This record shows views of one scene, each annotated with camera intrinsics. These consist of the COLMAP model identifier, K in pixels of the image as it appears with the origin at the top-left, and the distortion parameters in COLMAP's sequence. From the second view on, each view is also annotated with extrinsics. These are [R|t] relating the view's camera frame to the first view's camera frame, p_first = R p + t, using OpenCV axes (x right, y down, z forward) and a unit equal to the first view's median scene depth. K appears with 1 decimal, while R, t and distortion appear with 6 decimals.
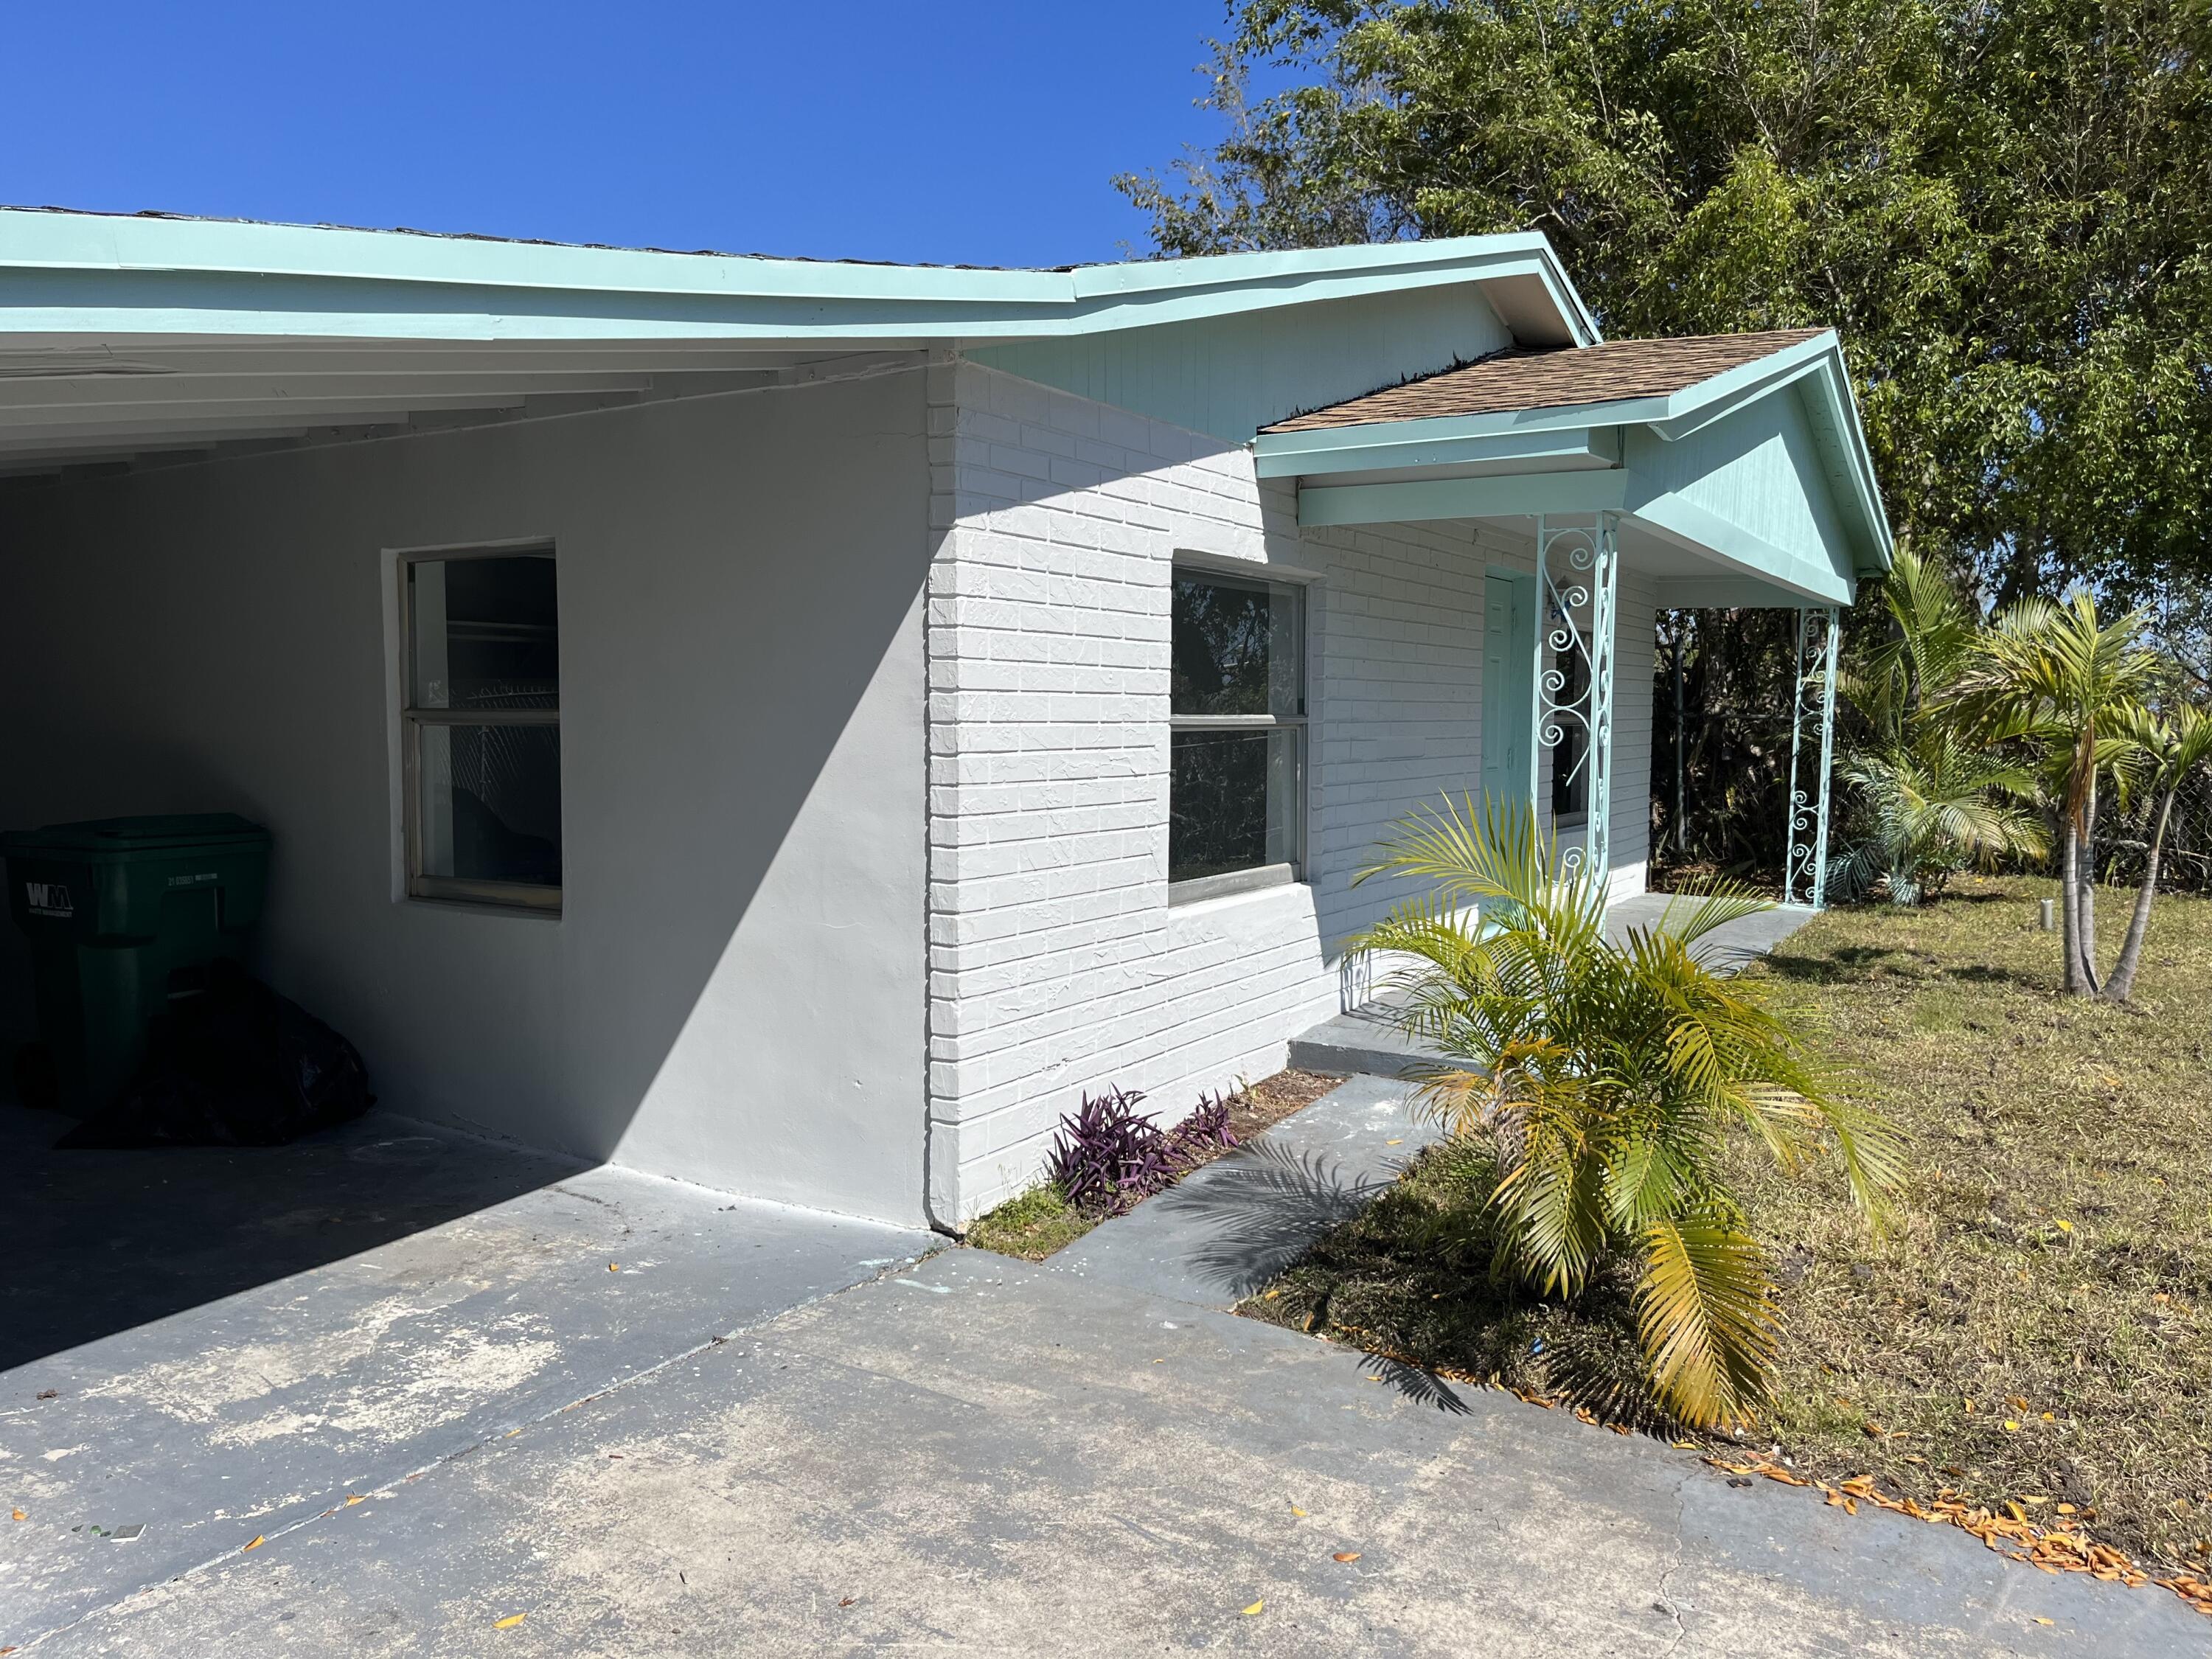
lens RADIAL K [[1639.0, 0, 1106.0], [0, 1639.0, 829.5], [0, 0, 1]] dist [0.060718, -0.093866]
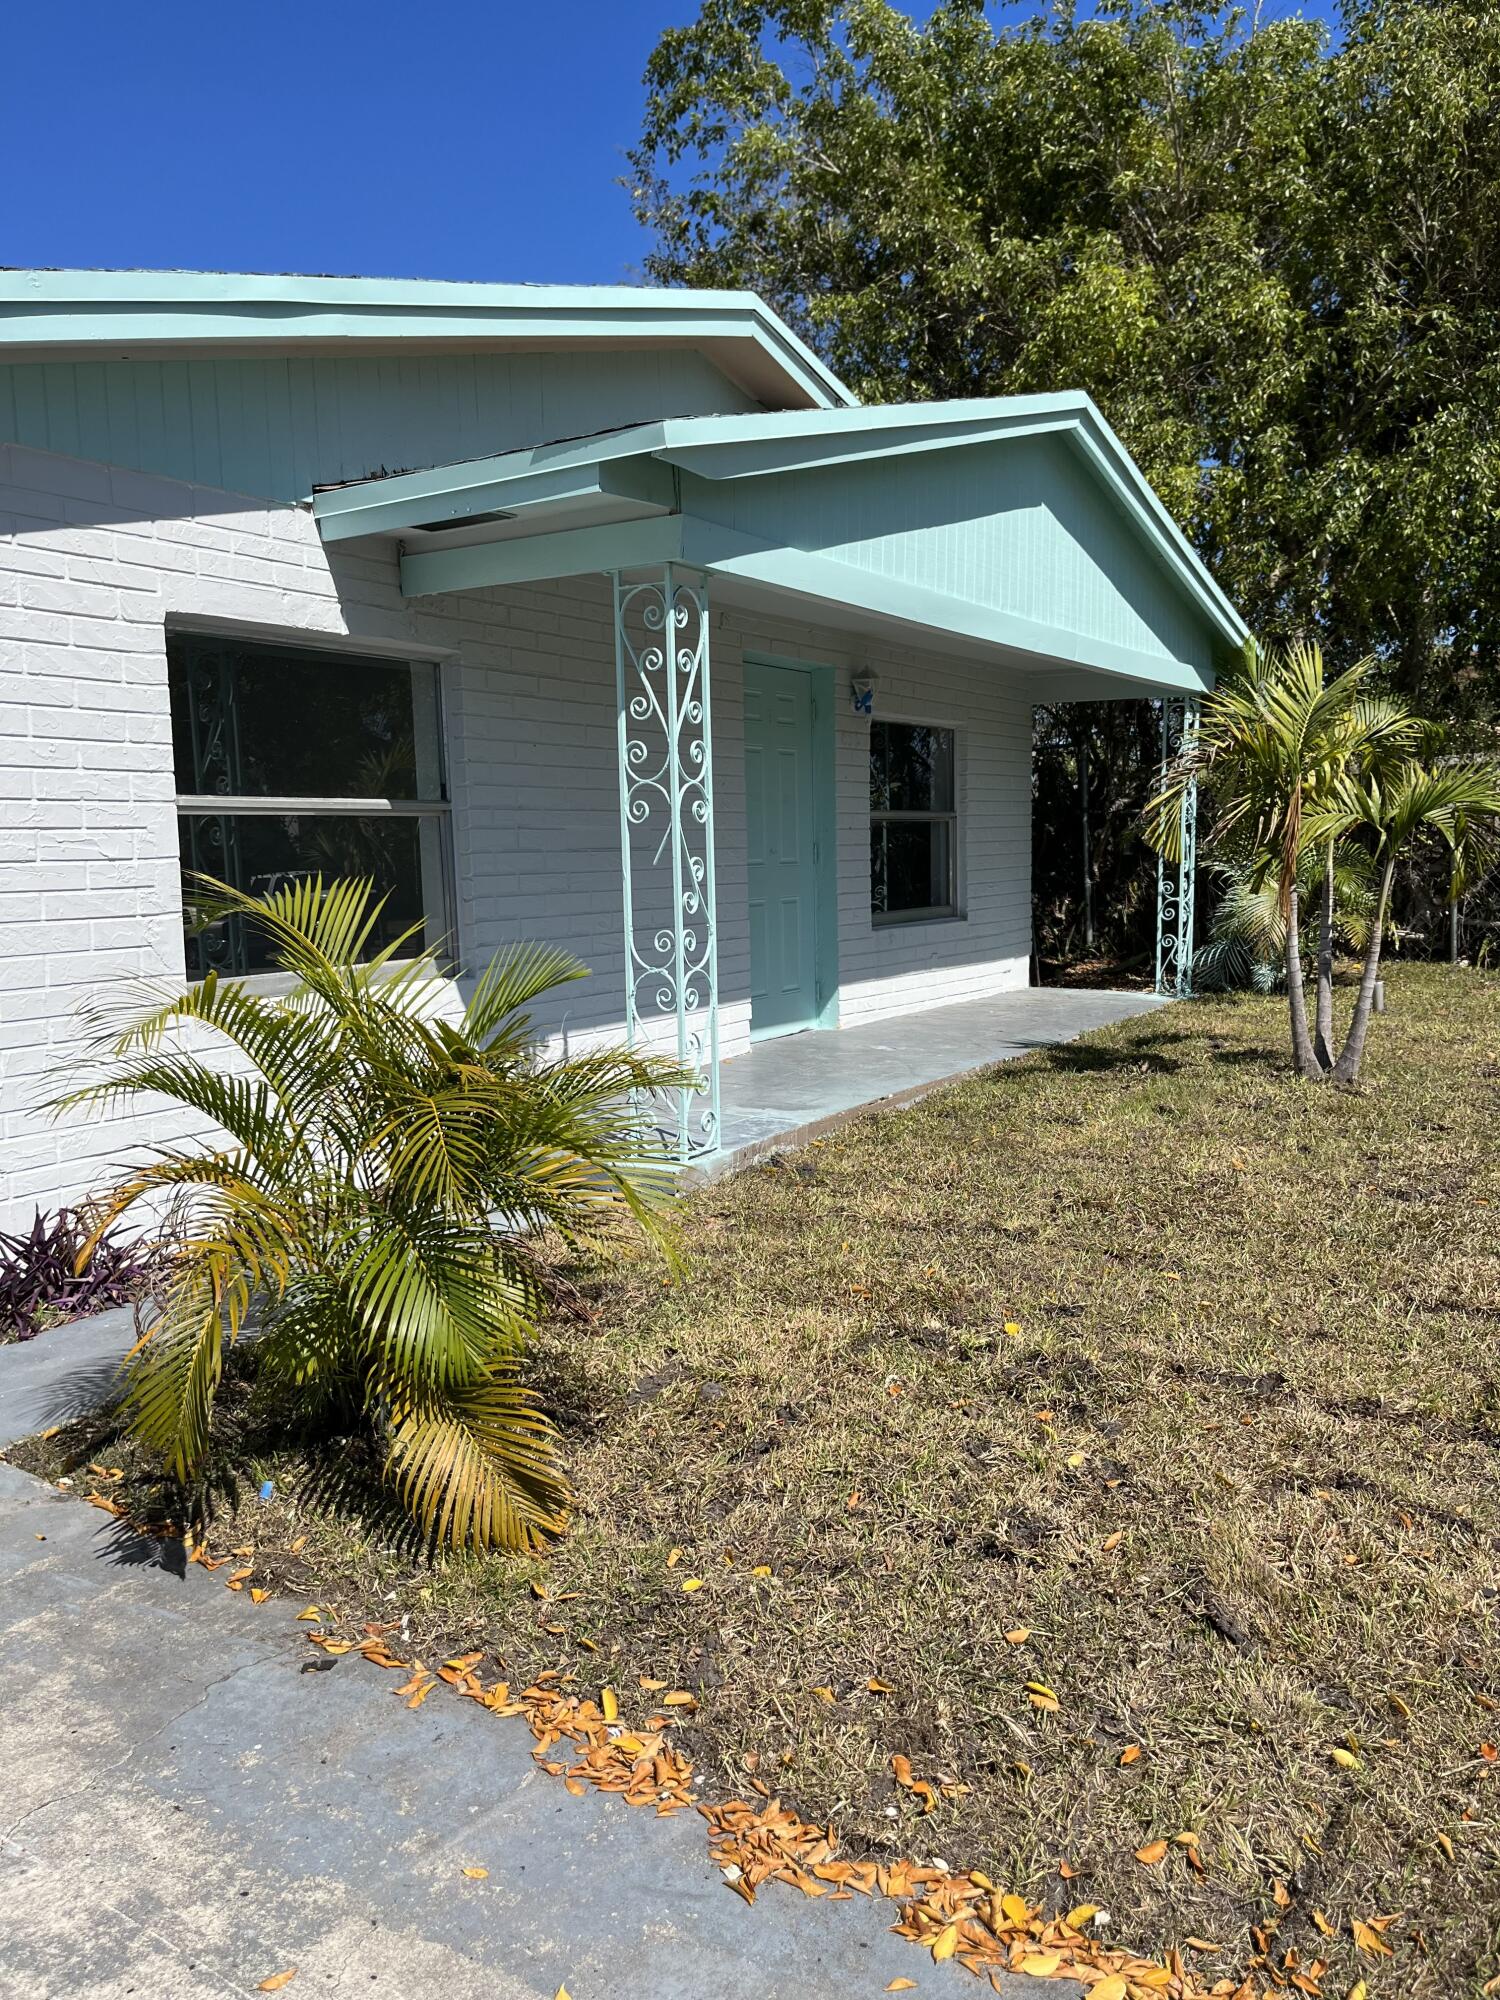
lens RADIAL K [[1505.0, 0, 750.0], [0, 1505.0, 1000.0], [0, 0, 1]] dist [0.032653, -0.004176]
pose [[0.999406, -0.025108, -0.023615, 0.357870], [0.025847, 0.999169, 0.031516, 0.025345], [0.022804, -0.032107, 0.999224, 0.147658]]
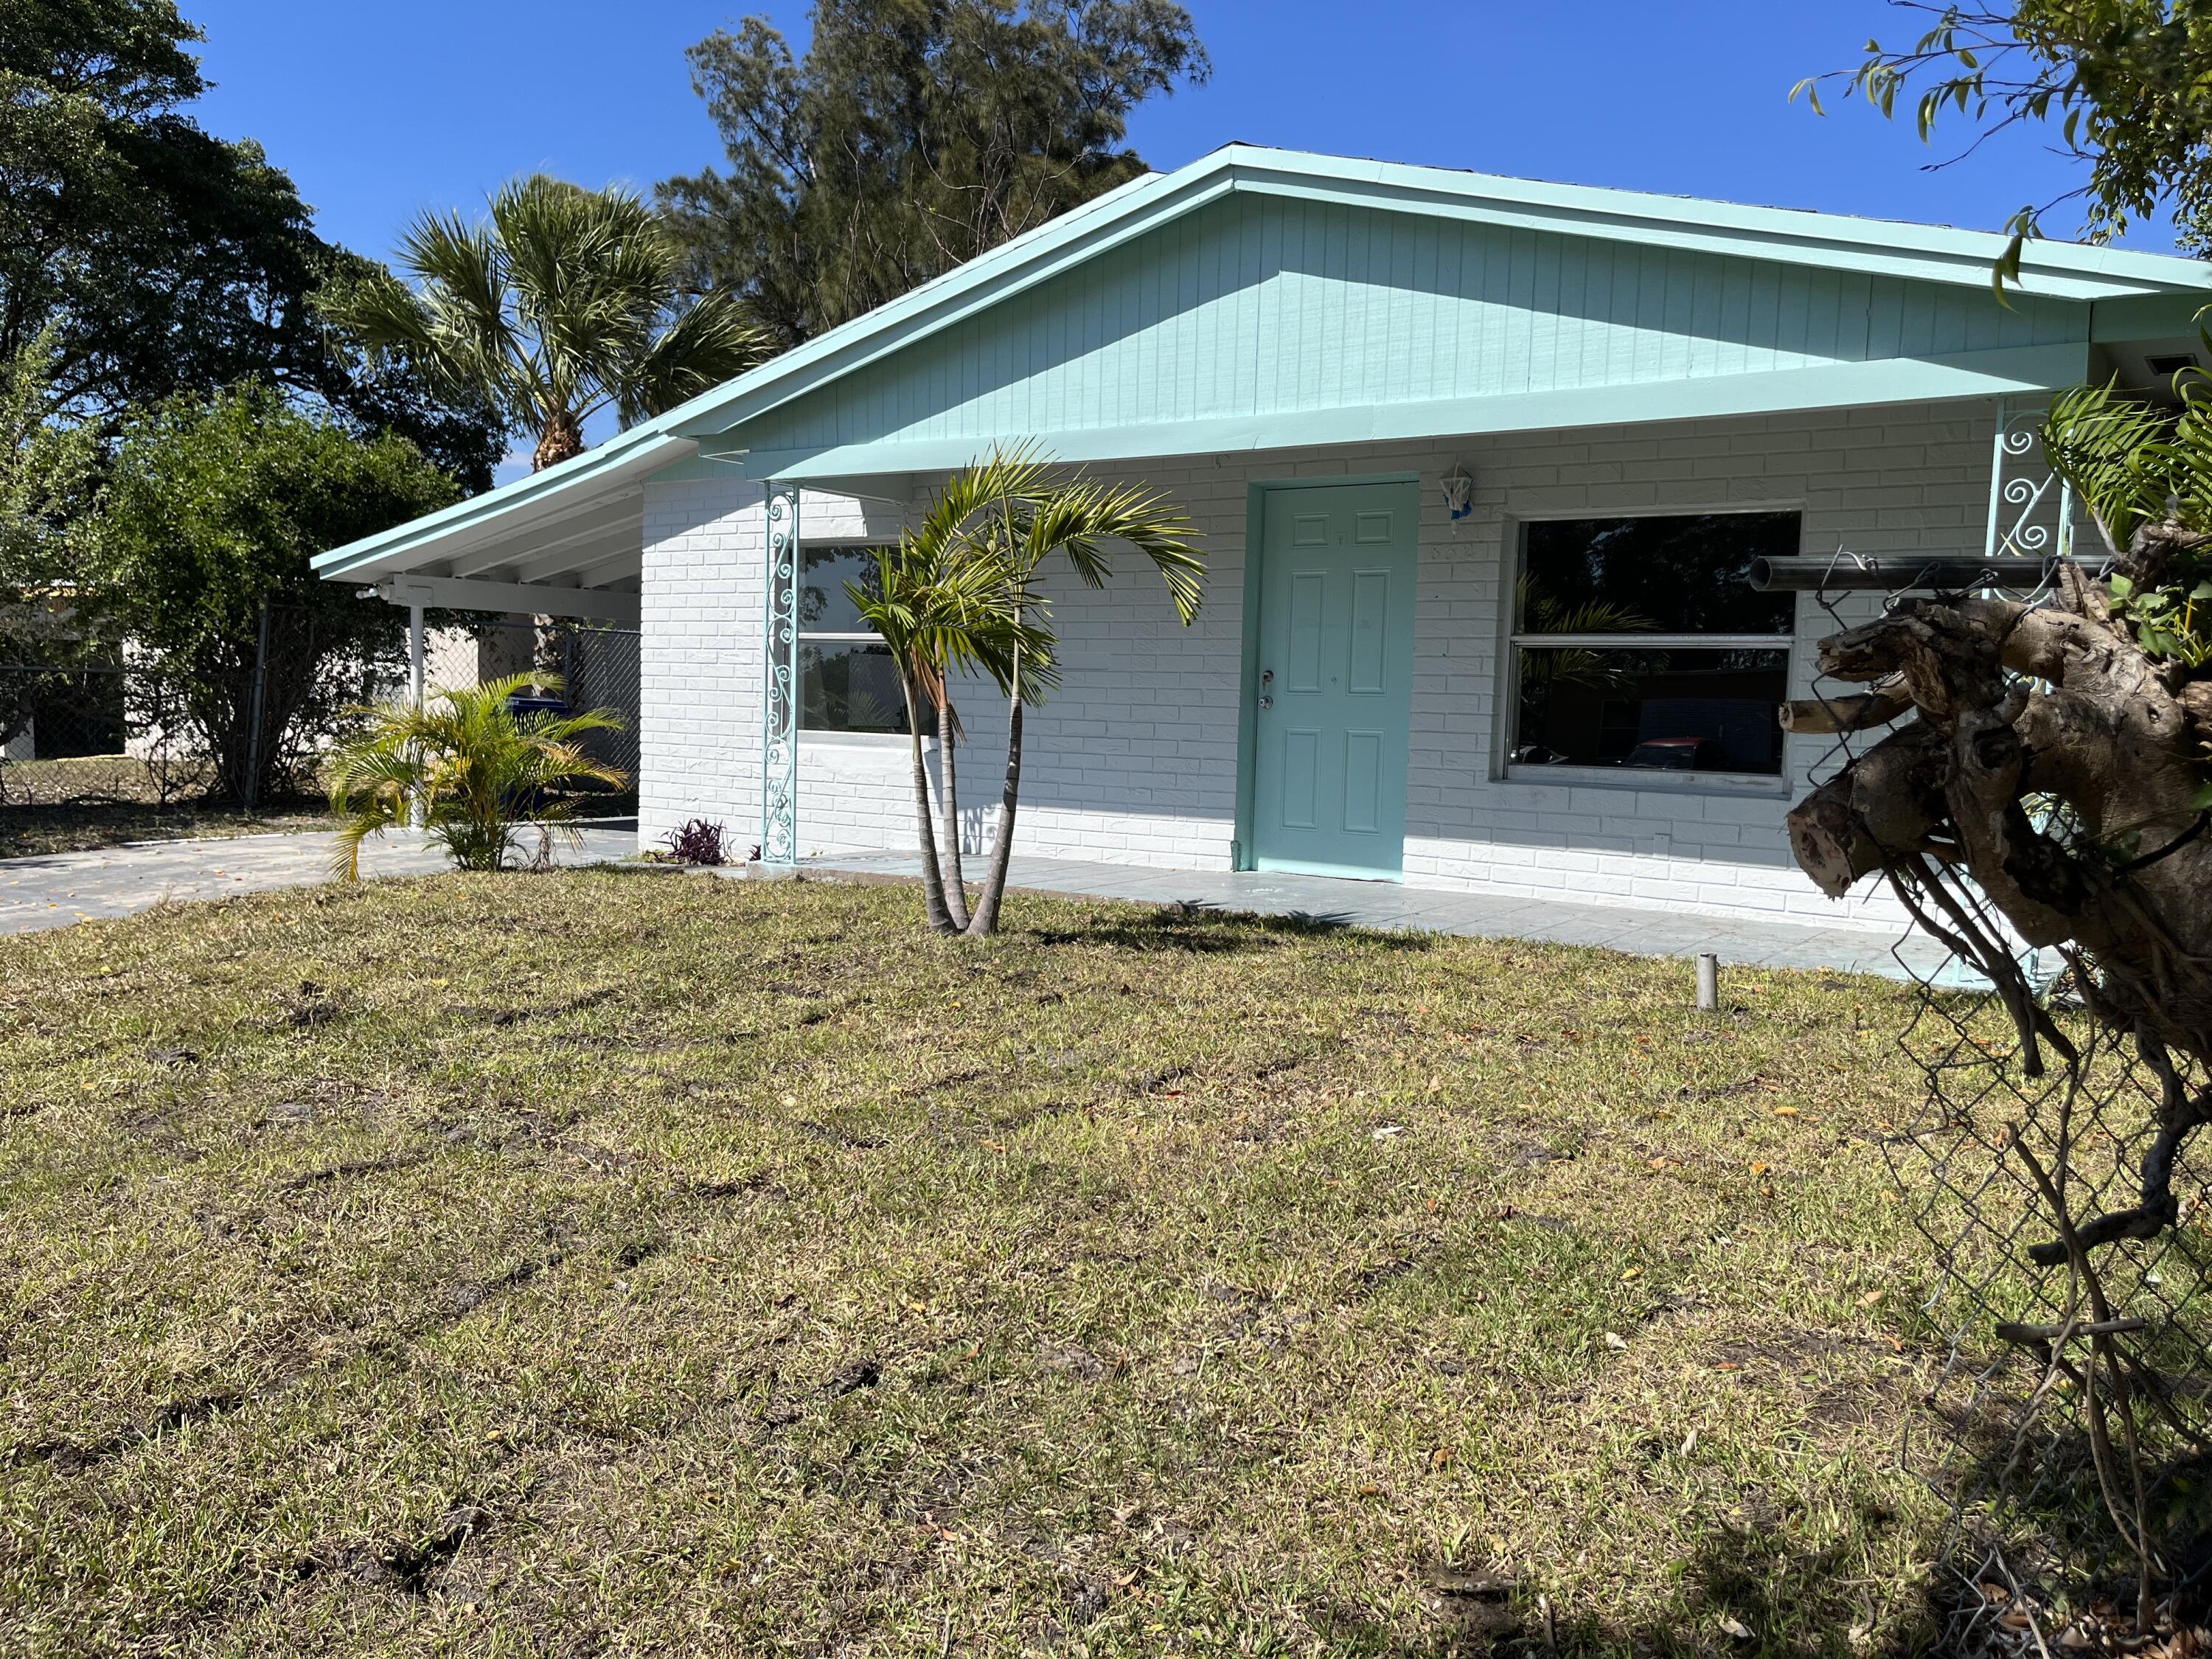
lens RADIAL K [[1664.5, 0, 1106.0], [0, 1664.5, 829.5], [0, 0, 1]] dist [0.032653, -0.004176]
pose [[-0.037930, 0.066392, -0.997072, 1.794966], [-0.102634, 0.992255, 0.069975, -0.018562], [0.993996, 0.104988, -0.030822, 1.377424]]
